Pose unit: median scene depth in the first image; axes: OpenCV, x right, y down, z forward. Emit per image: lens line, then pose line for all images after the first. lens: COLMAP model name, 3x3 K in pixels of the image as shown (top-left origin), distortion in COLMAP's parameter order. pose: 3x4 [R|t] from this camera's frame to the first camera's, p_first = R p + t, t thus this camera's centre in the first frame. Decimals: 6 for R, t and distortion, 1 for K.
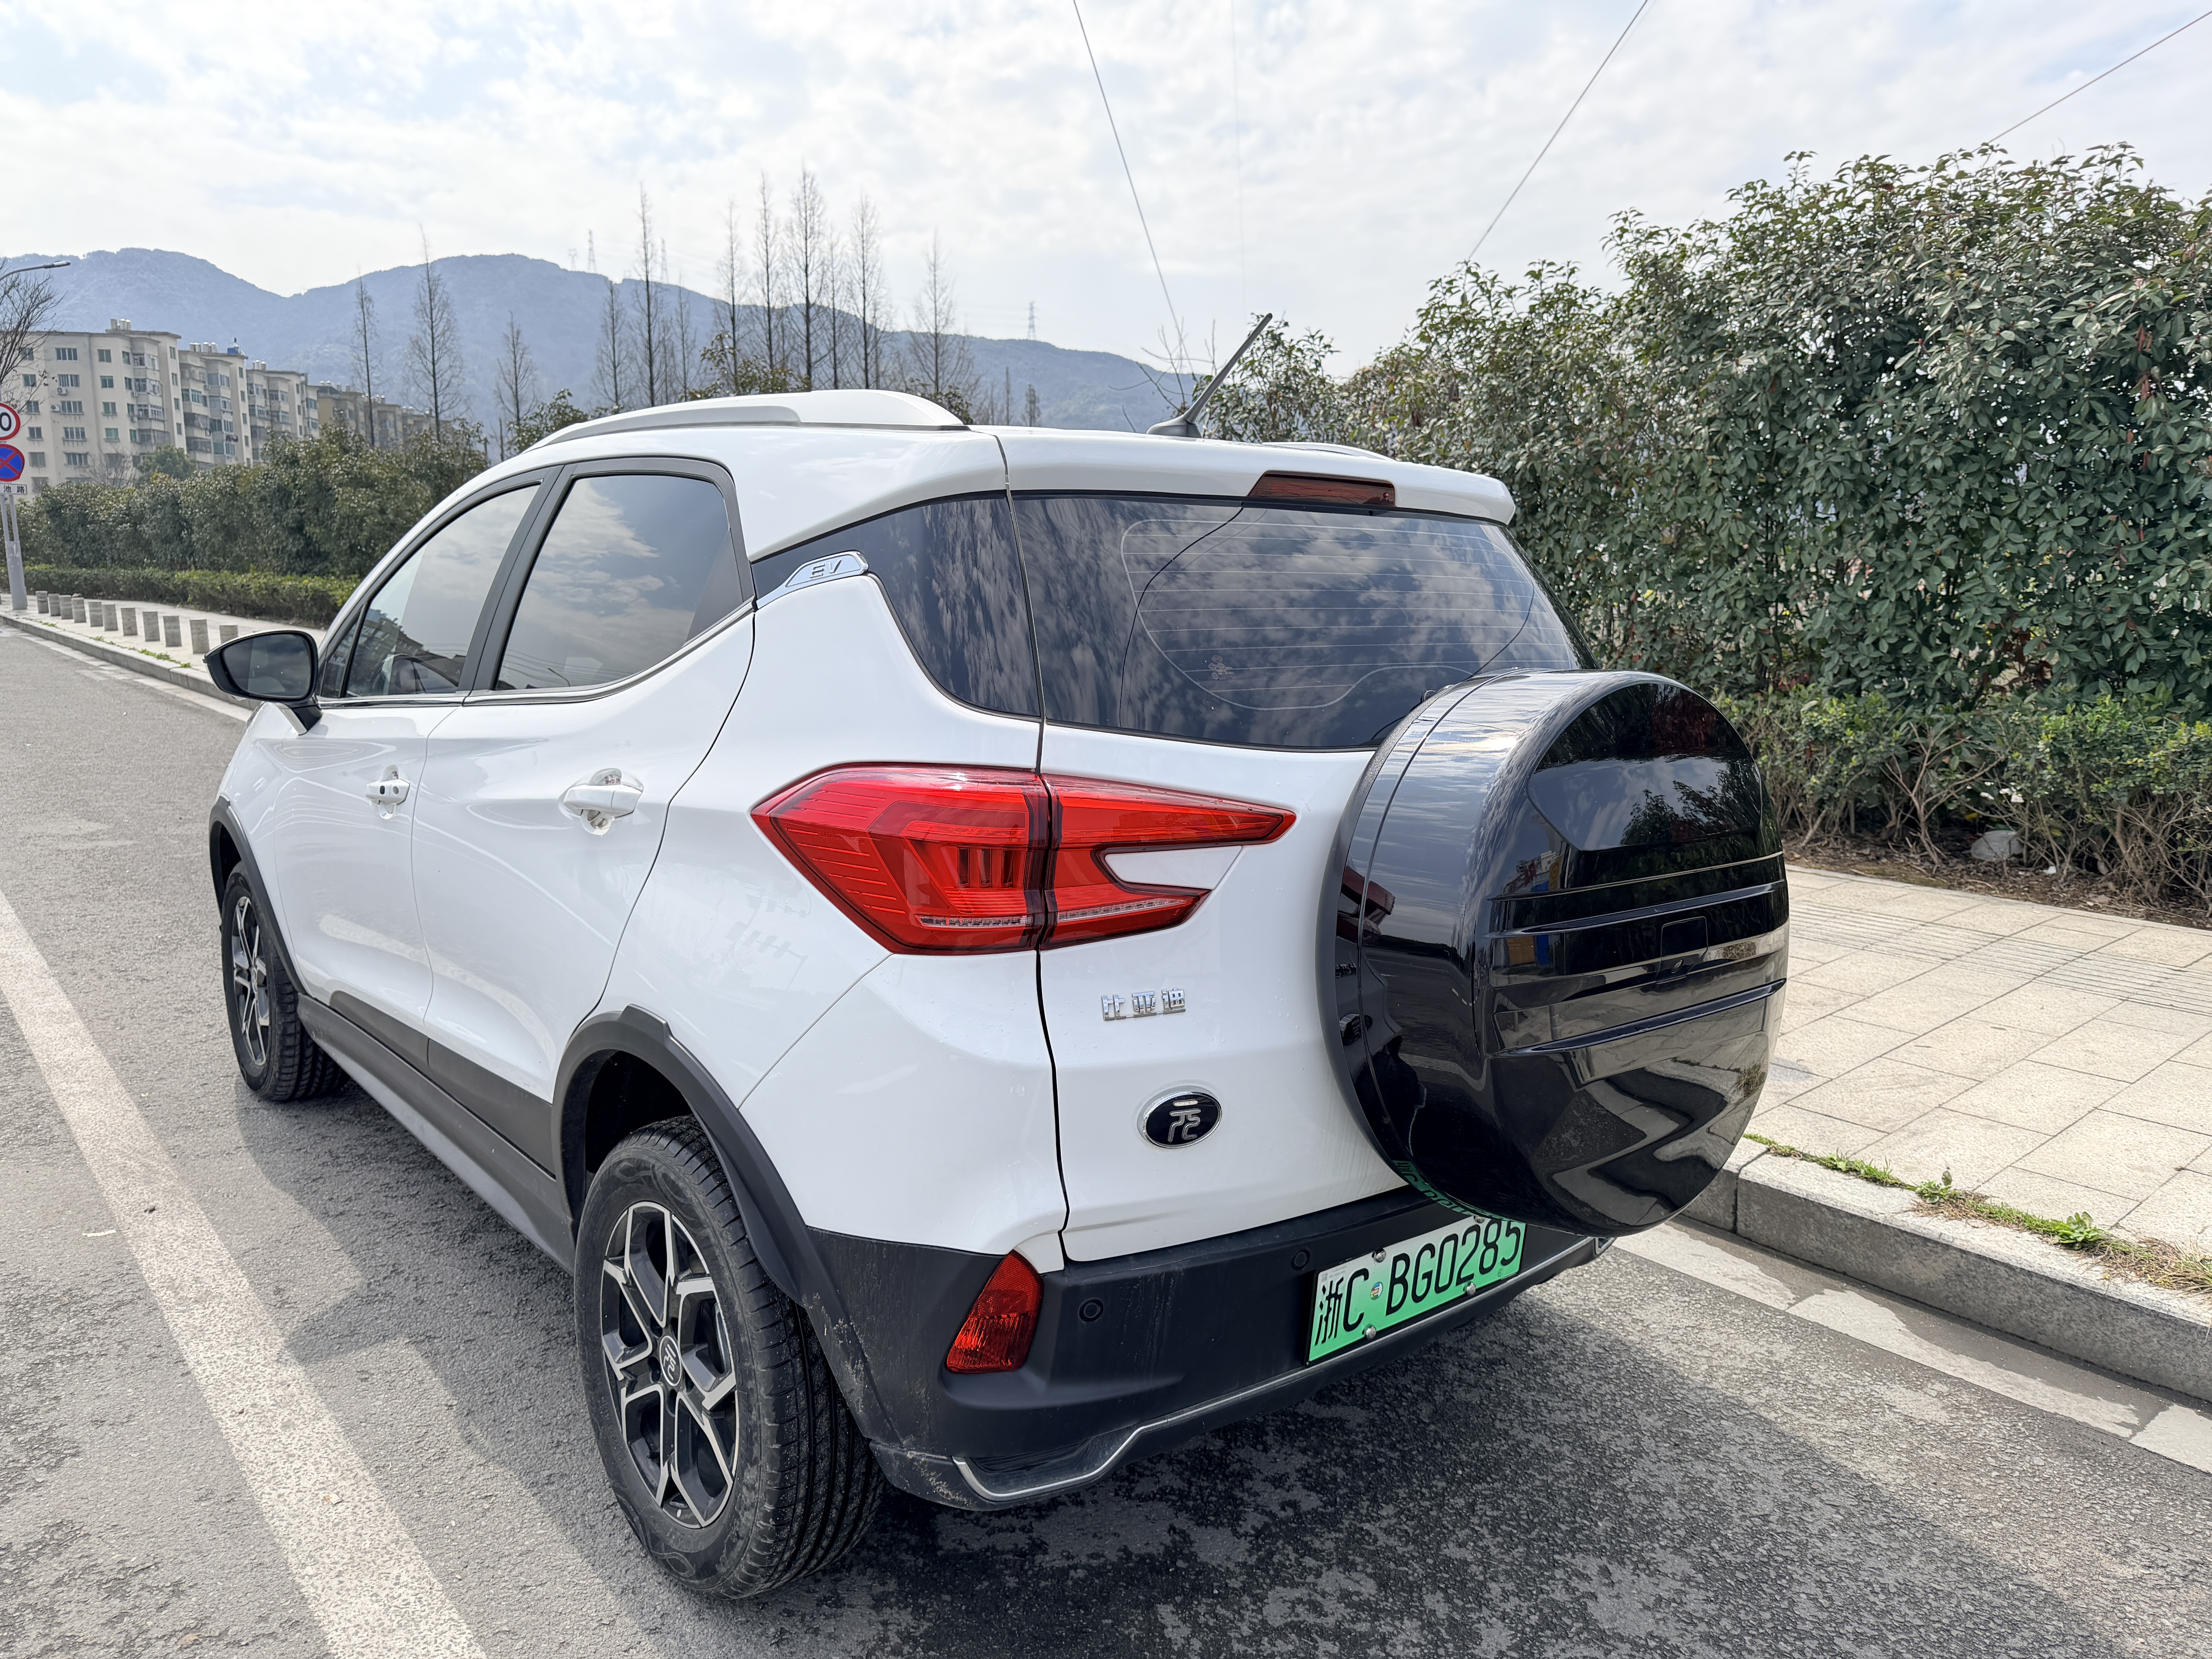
lens RADIAL K [[1587.0, 0, 1135.4], [0, 1587.0, 829.6], [0, 0, 1]] dist [0.021133, -0.025587]
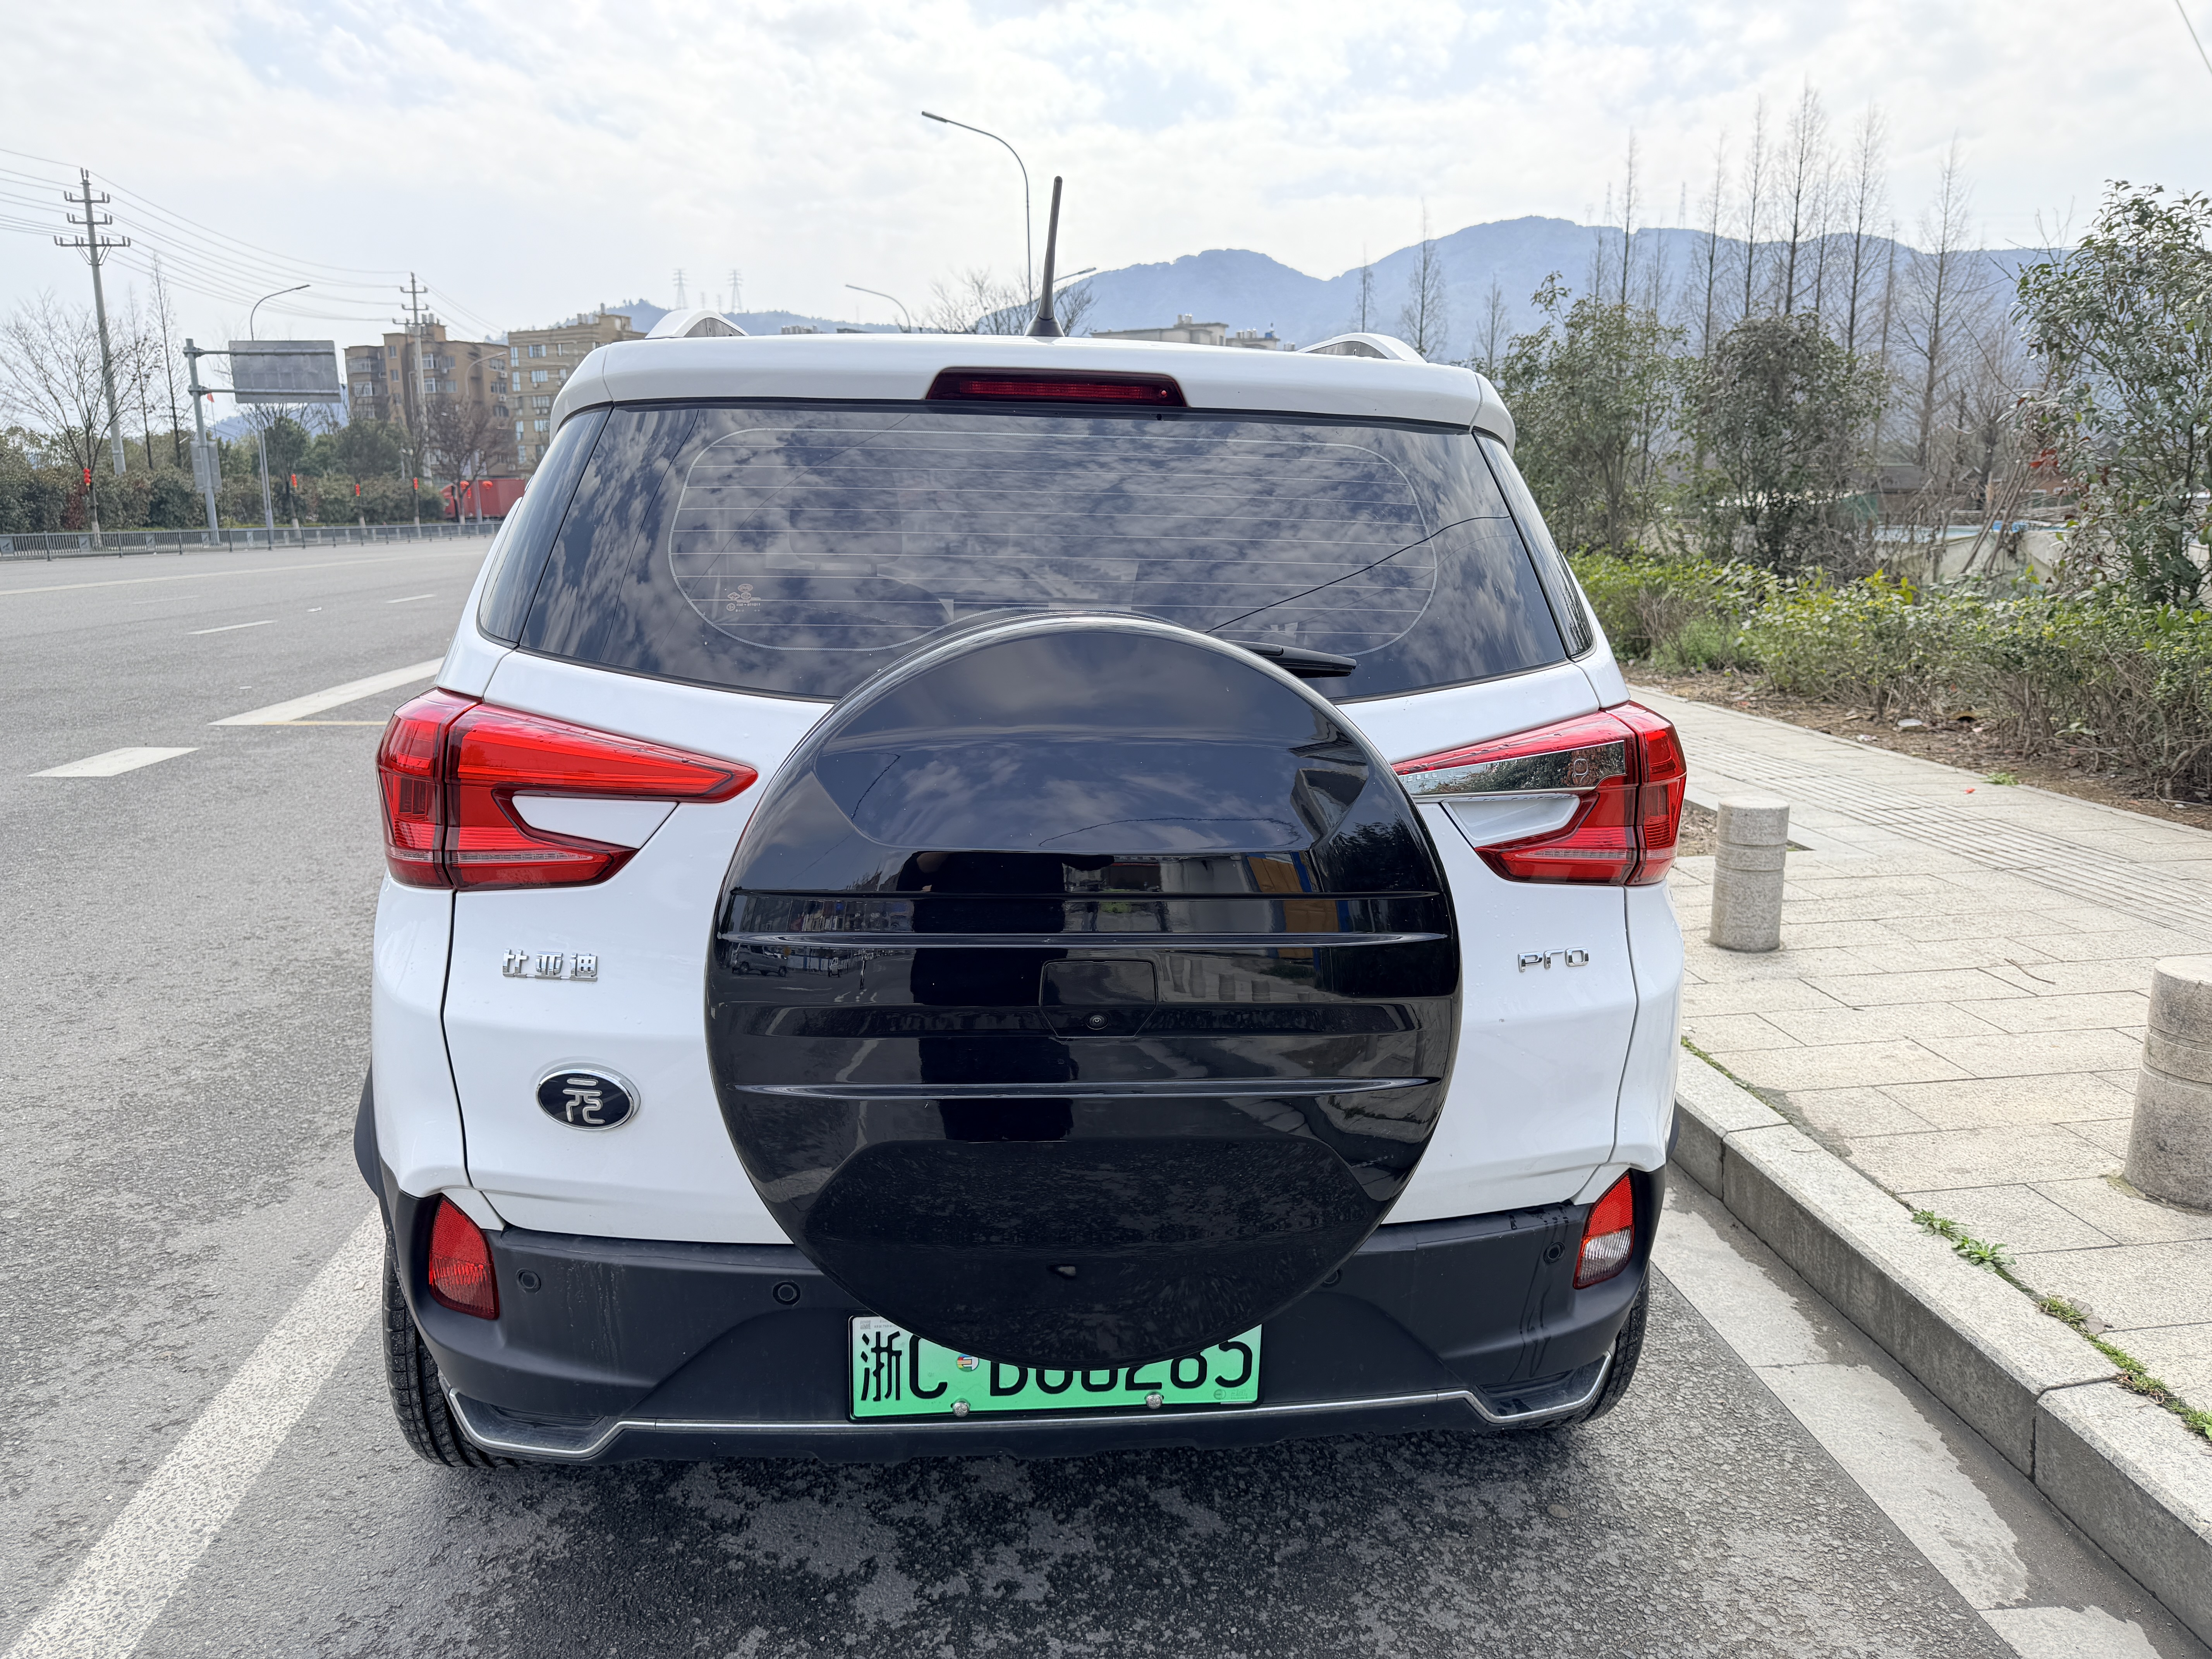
lens RADIAL K [[1587.0, 0, 1121.9], [0, 1587.0, 836.7], [0, 0, 1]] dist [0.021133, -0.025587]
pose [[0.821321, 0.104061, -0.560896, 0.409392], [-0.086601, 0.994570, 0.057709, -0.023264], [0.563855, 0.001177, 0.825873, 0.225564]]
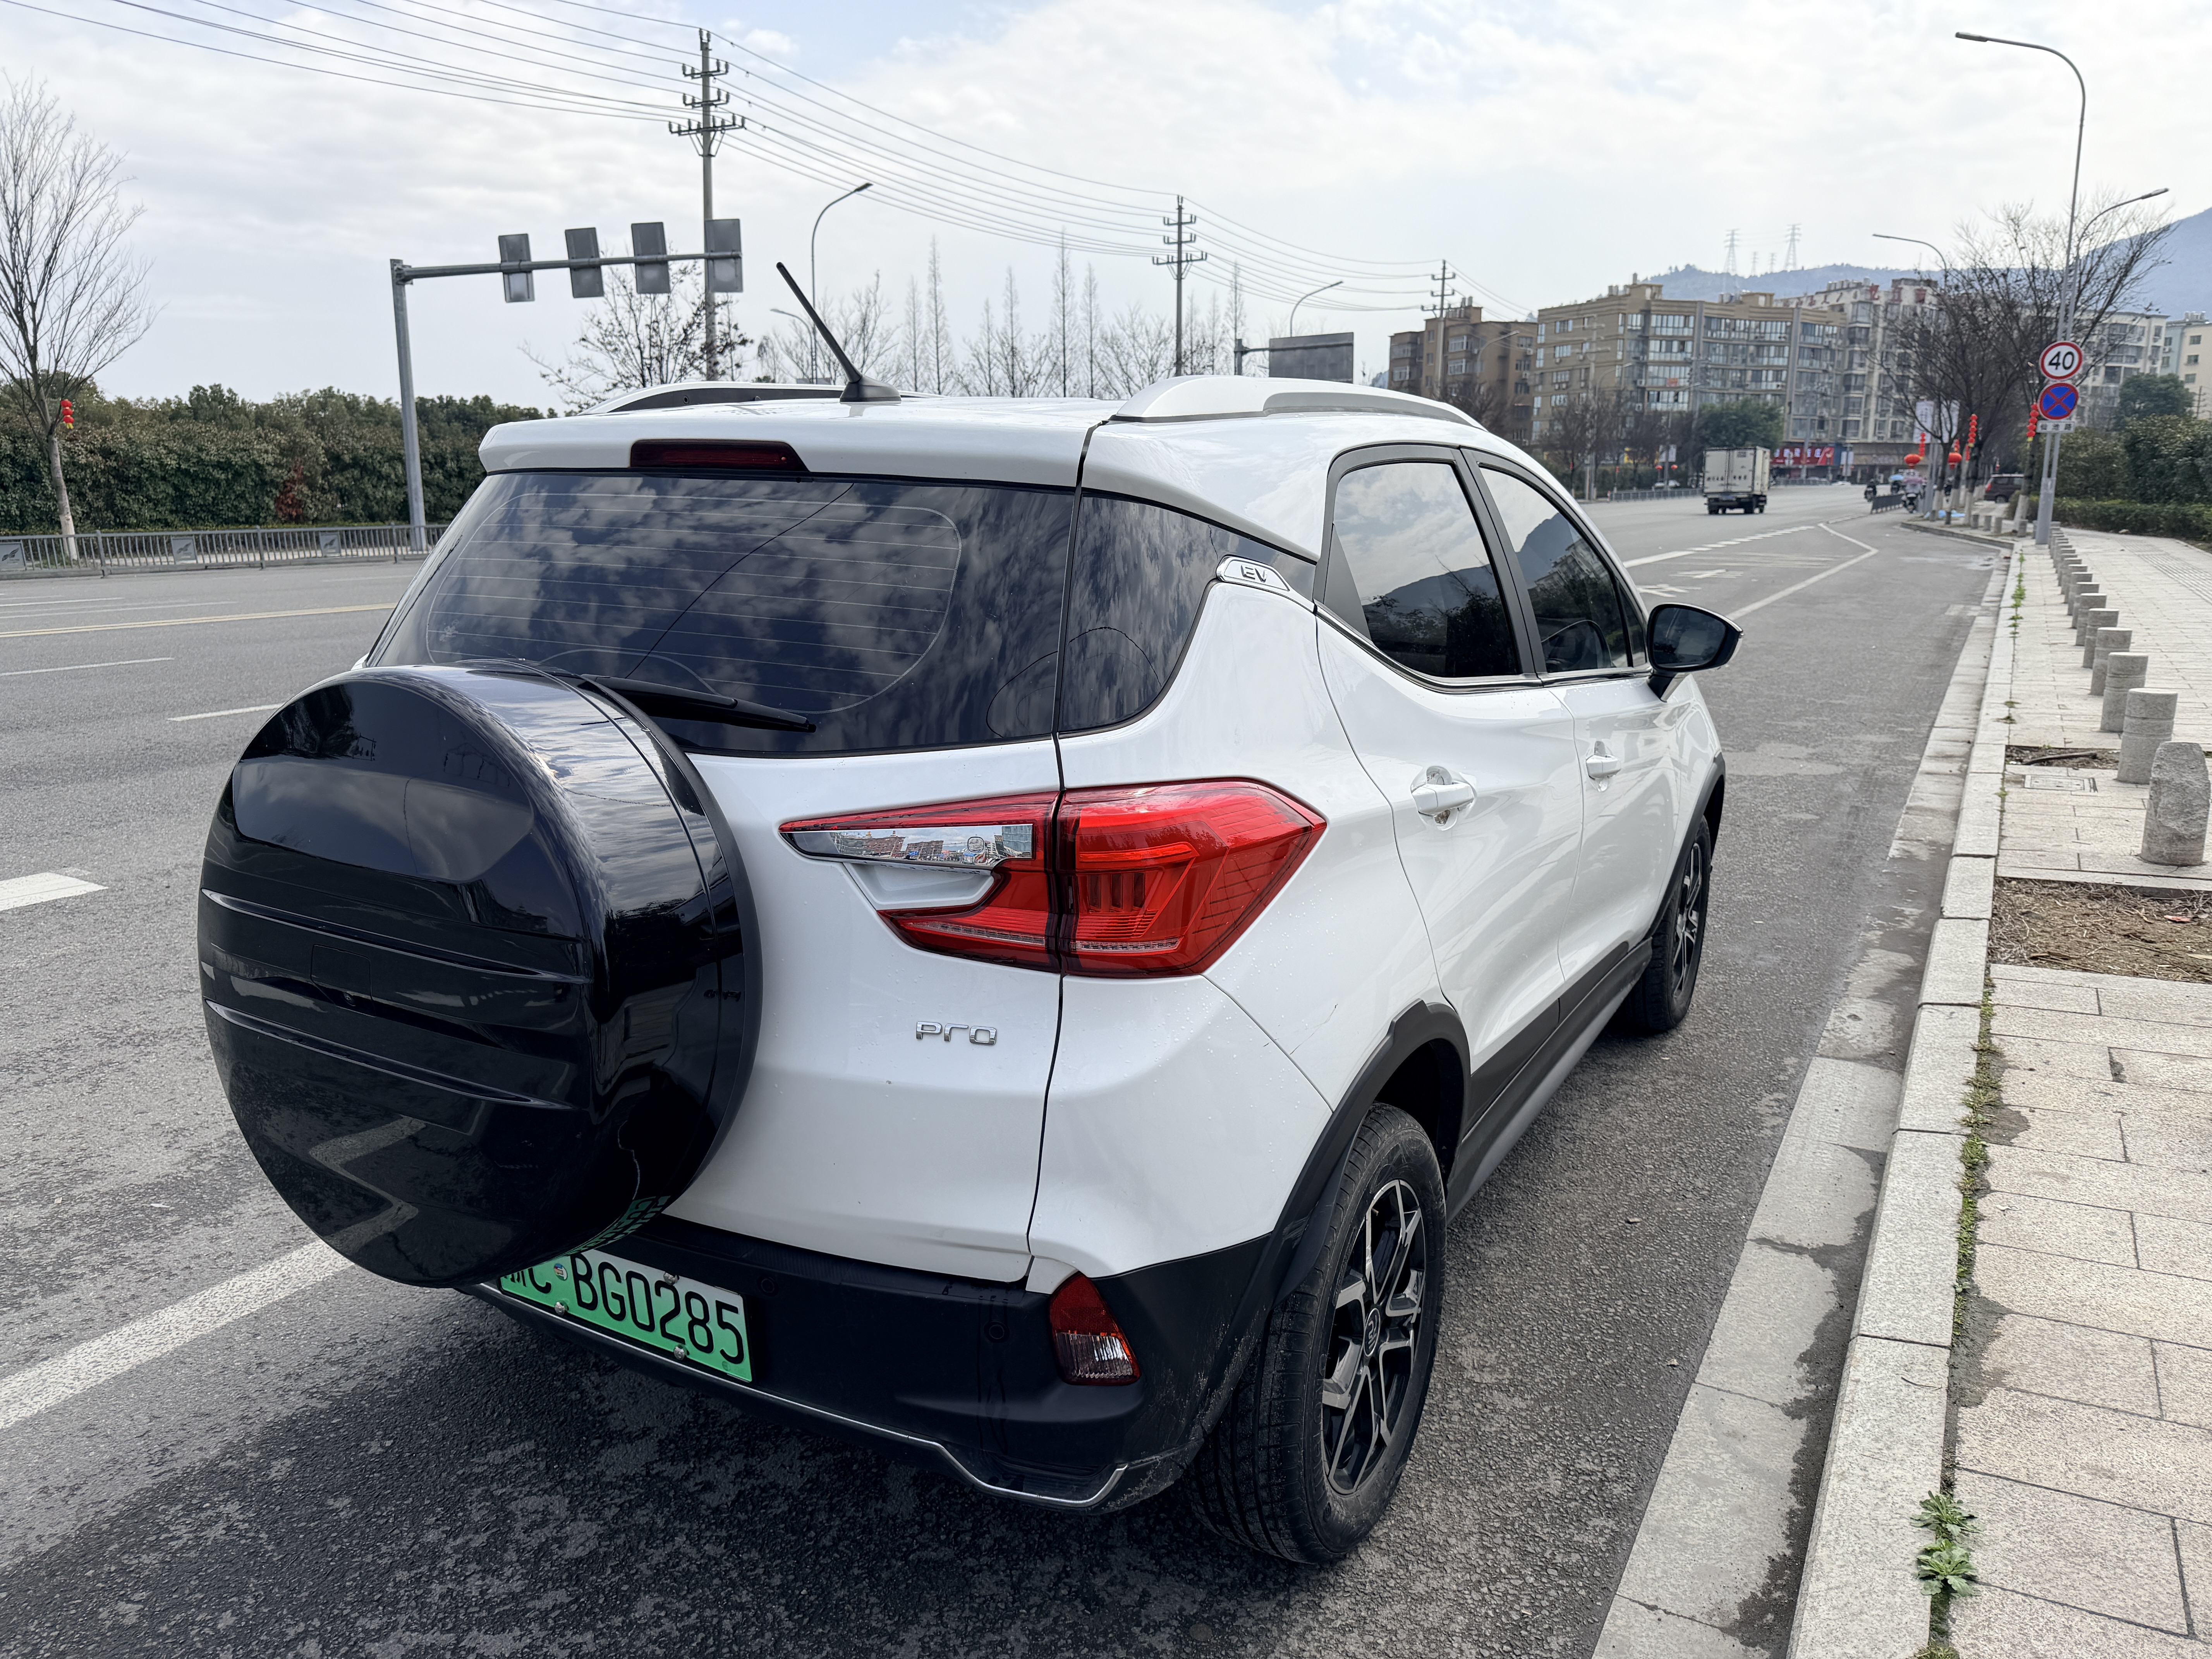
lens RADIAL K [[1587.0, 0, 1118.3], [0, 1587.0, 849.6], [0, 0, 1]] dist [0.021133, -0.025587]
pose [[0.339211, 0.198897, -0.919443, 0.712074], [-0.149463, 0.976372, 0.156071, -0.111092], [0.928761, 0.084482, 0.360924, 0.589670]]
